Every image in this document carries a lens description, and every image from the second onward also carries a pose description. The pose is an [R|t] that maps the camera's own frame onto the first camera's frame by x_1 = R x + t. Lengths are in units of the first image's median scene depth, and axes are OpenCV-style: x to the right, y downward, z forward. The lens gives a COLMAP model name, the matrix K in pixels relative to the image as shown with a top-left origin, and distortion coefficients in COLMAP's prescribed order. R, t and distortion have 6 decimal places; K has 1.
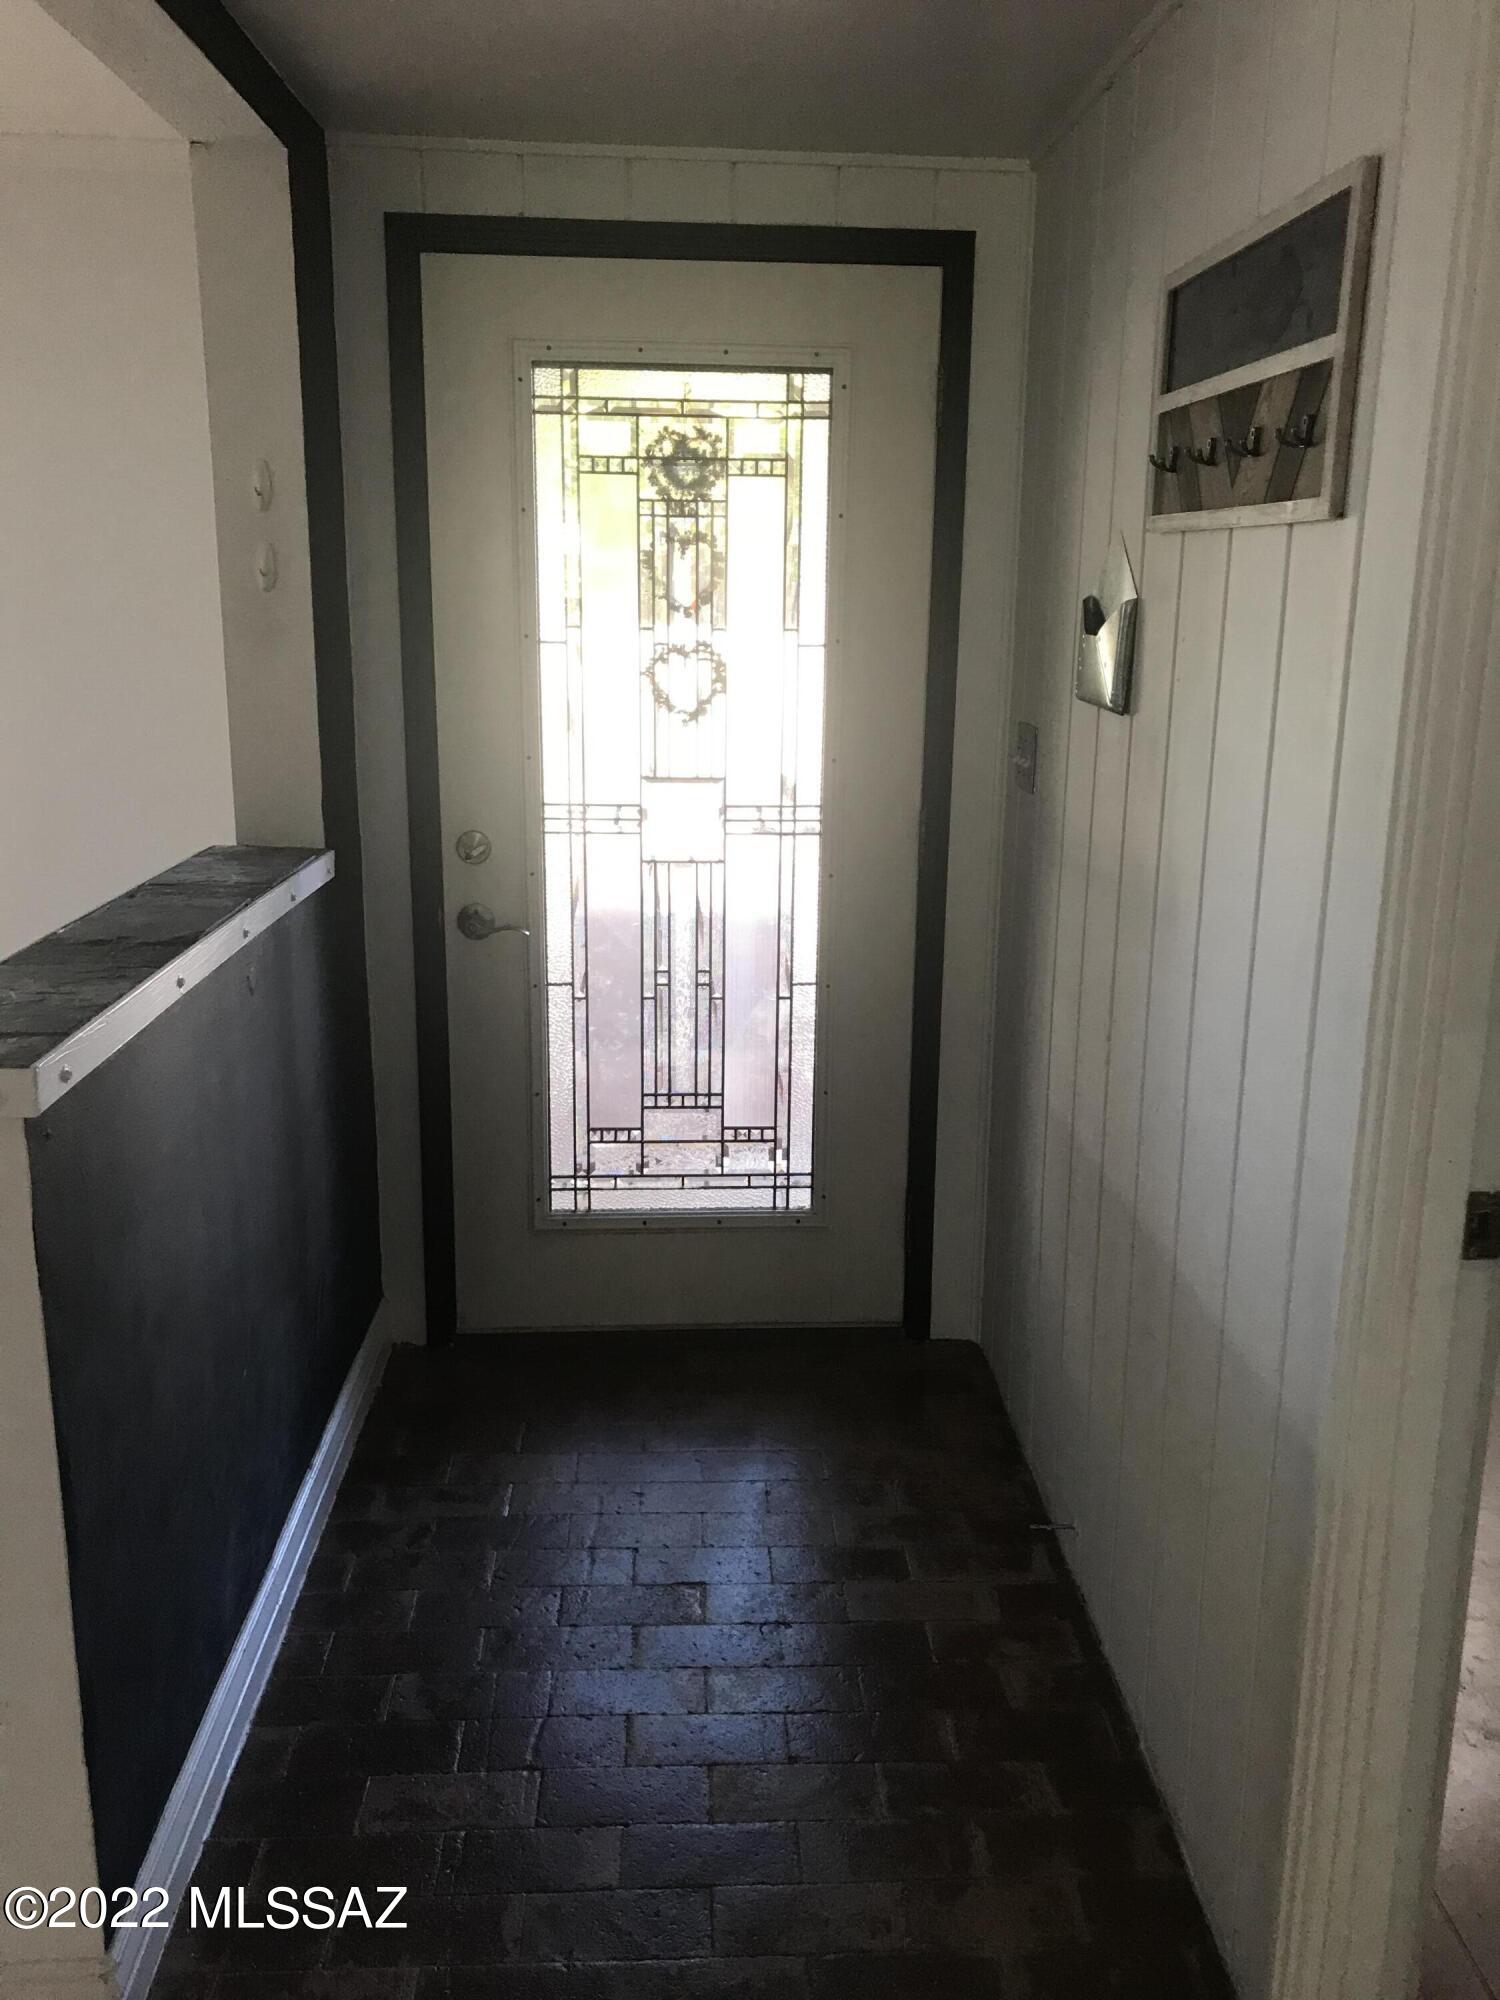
lens RADIAL K [[1638.0, 0, 750.0], [0, 1638.0, 1000.0], [0, 0, 1]] dist [0.149582, -0.421979]
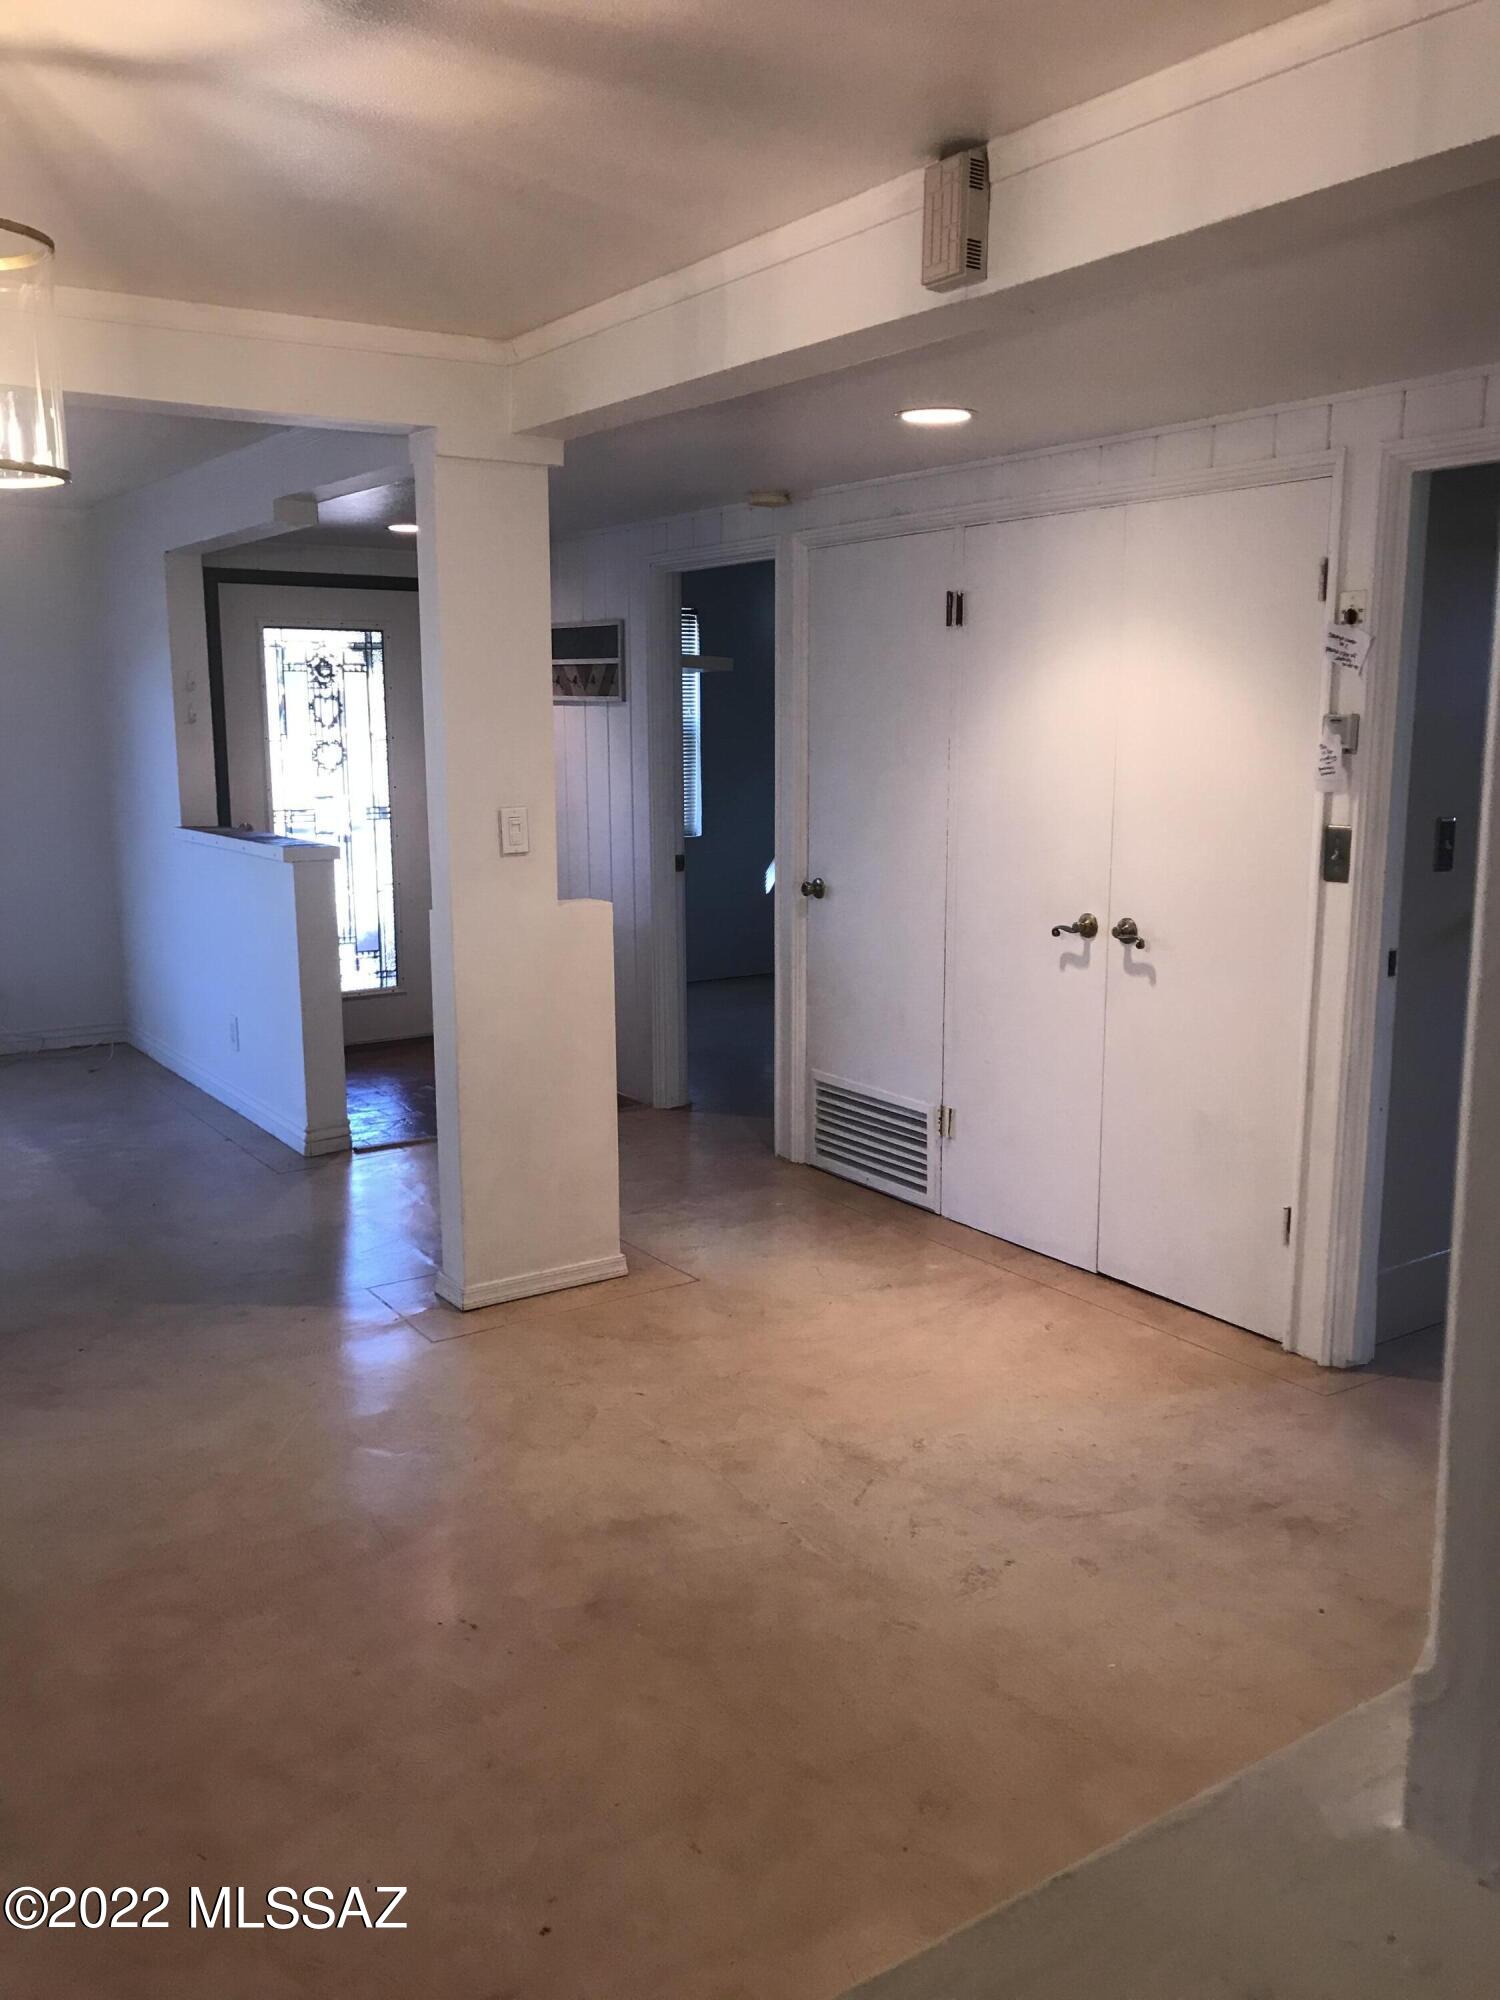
lens RADIAL K [[1638.0, 0, 750.0], [0, 1638.0, 1000.0], [0, 0, 1]] dist [0.149582, -0.421979]
pose [[0.853790, -0.101405, 0.510647, -0.788401], [0.135246, 0.990374, -0.029459, 0.309659], [-0.502744, 0.094215, 0.859286, -1.330514]]
